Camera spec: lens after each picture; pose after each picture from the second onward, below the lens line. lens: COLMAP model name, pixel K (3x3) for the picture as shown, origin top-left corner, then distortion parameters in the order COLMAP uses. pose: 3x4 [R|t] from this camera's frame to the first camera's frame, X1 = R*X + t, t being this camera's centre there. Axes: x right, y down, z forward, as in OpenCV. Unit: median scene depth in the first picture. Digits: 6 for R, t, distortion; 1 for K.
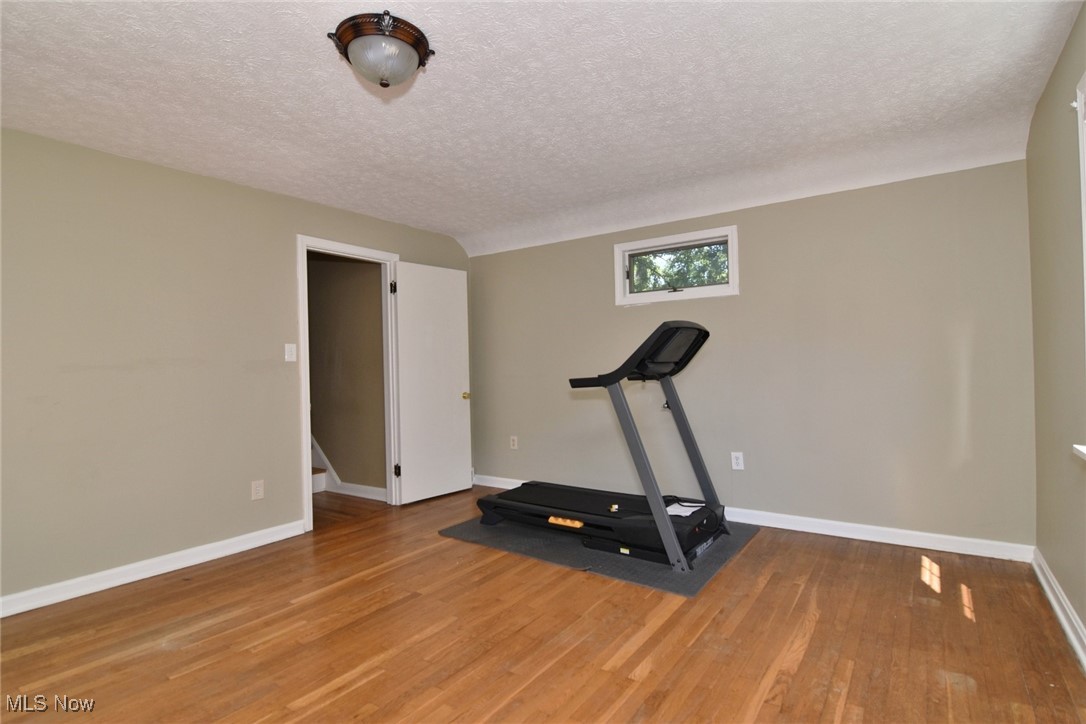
lens RADIAL K [[523.0, 0, 543.0], [0, 523.0, 362.0], [0, 0, 1]] dist [-0.014286, 0.000022]
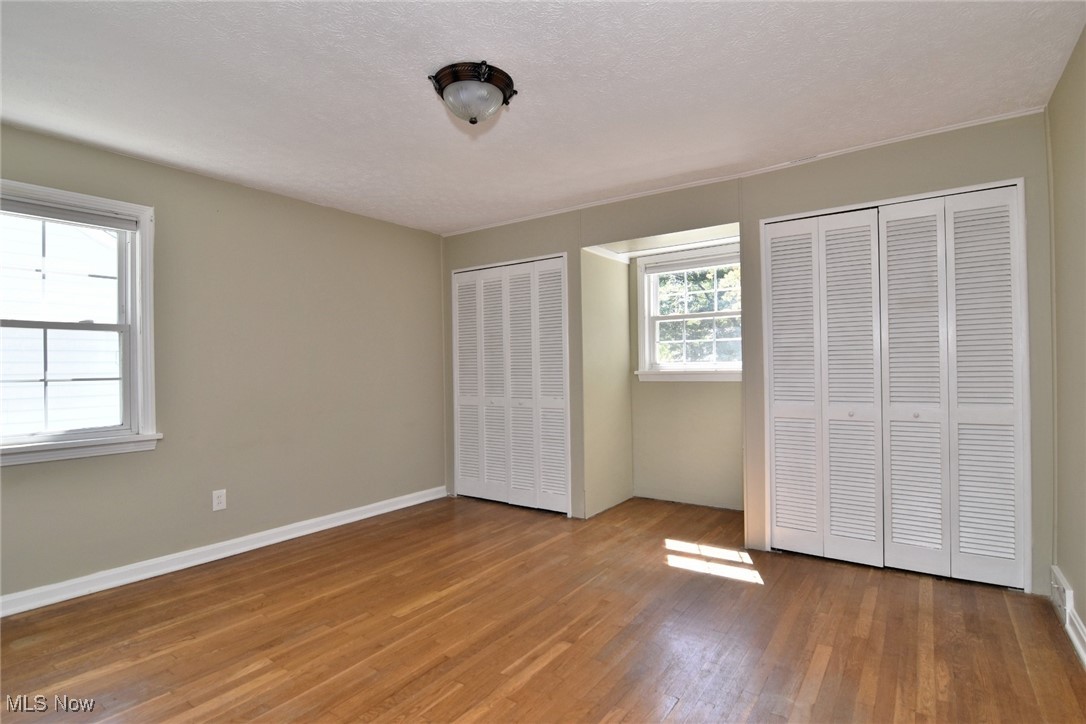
lens RADIAL K [[545.6, 0, 550.7], [0, 545.6, 361.9], [0, 0, 1]] dist [-0.013592, -0.000693]
pose [[-0.999198, 0.039078, -0.008689, -0.338649], [0.039198, 0.999132, -0.014094, 0.013463], [0.008131, -0.014424, -0.999863, 1.678461]]
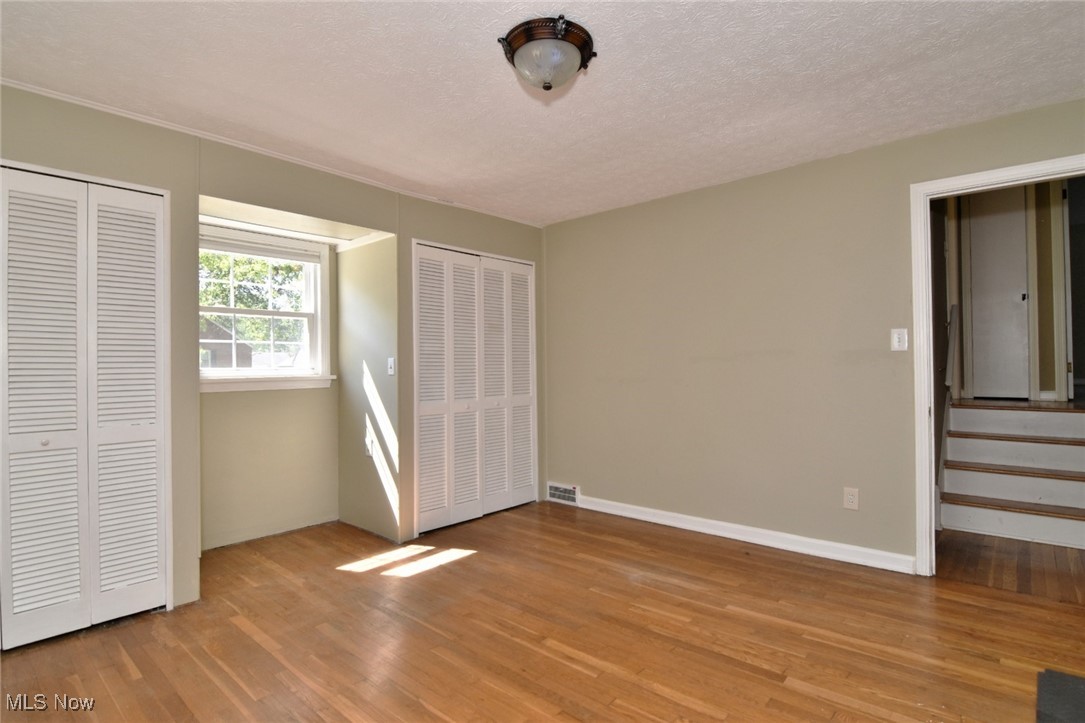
lens RADIAL K [[545.1, 0, 550.2], [0, 545.1, 361.4], [0, 0, 1]] dist [-0.013592, -0.000693]
pose [[-0.091108, 0.013529, -0.995749, 0.579695], [0.021757, 0.999696, 0.011592, -0.009171], [0.995603, -0.020609, -0.091375, 0.835024]]
